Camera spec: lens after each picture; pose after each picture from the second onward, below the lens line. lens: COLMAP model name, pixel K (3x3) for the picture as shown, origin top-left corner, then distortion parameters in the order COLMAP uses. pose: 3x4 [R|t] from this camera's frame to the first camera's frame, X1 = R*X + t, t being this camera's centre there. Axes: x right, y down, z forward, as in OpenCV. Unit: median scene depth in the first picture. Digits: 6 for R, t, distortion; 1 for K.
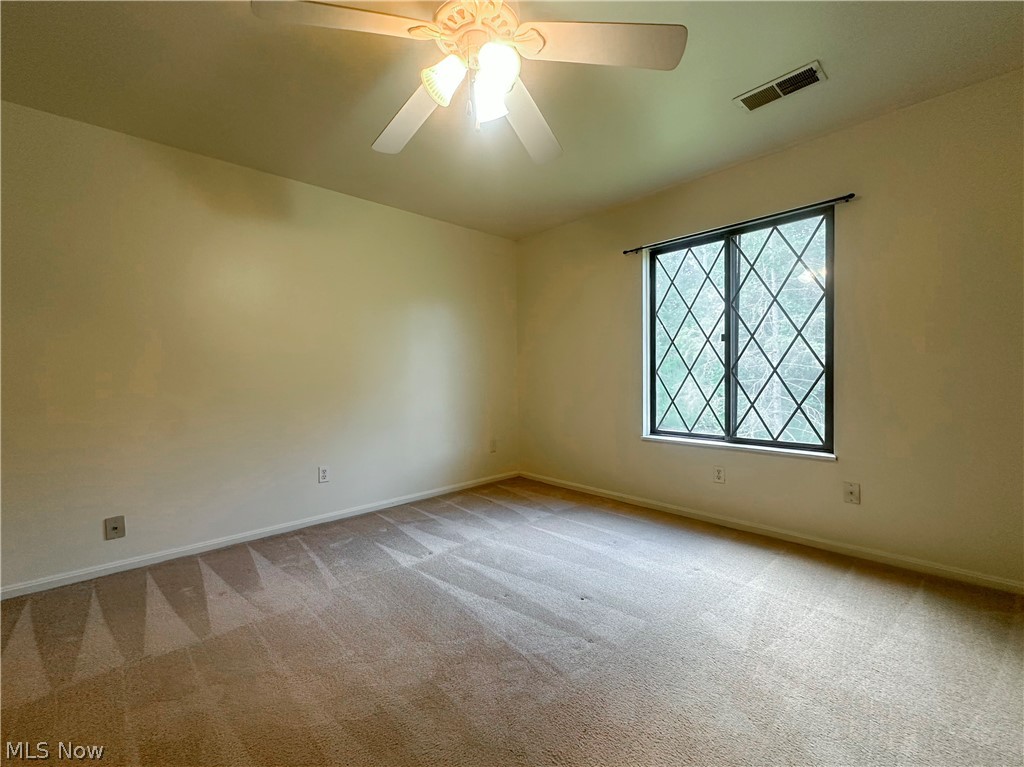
lens RADIAL K [[422.6, 0, 519.5], [0, 422.6, 381.5], [0, 0, 1]] dist [0.003107, 0.000516]
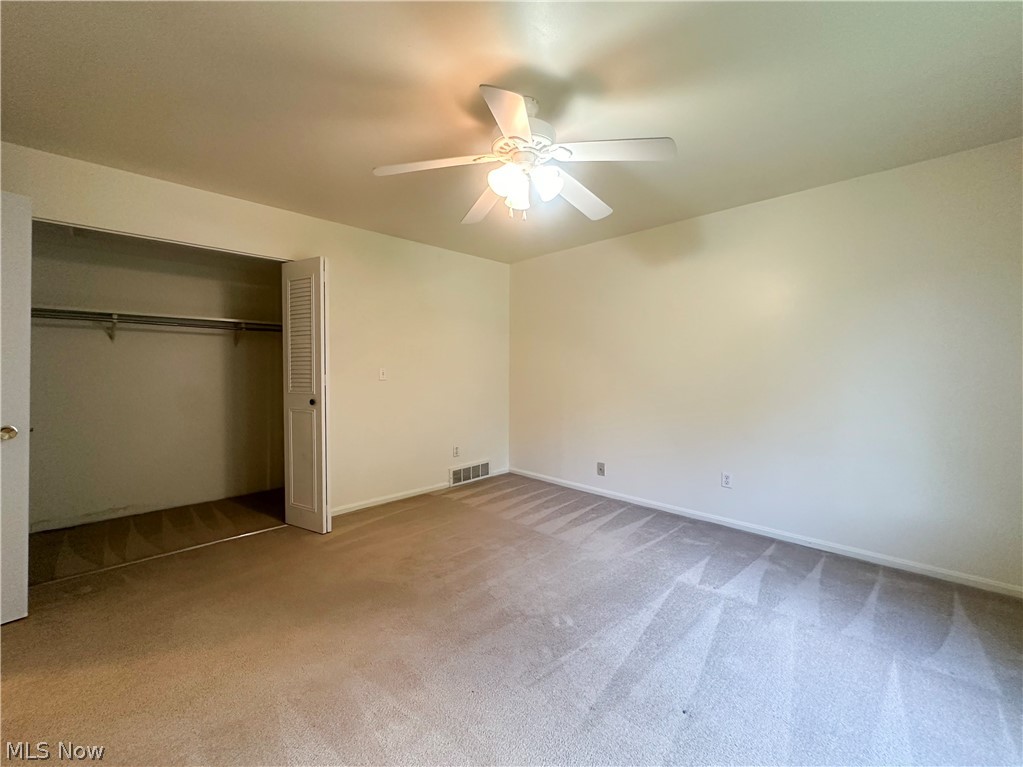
lens RADIAL K [[422.2, 0, 513.0], [0, 422.2, 367.9], [0, 0, 1]] dist [0.003107, 0.000516]
pose [[0.042751, 0.010657, -0.999029, 0.605804], [-0.020148, 0.999749, 0.009803, -0.062454], [0.998883, 0.019710, 0.042955, 0.458278]]
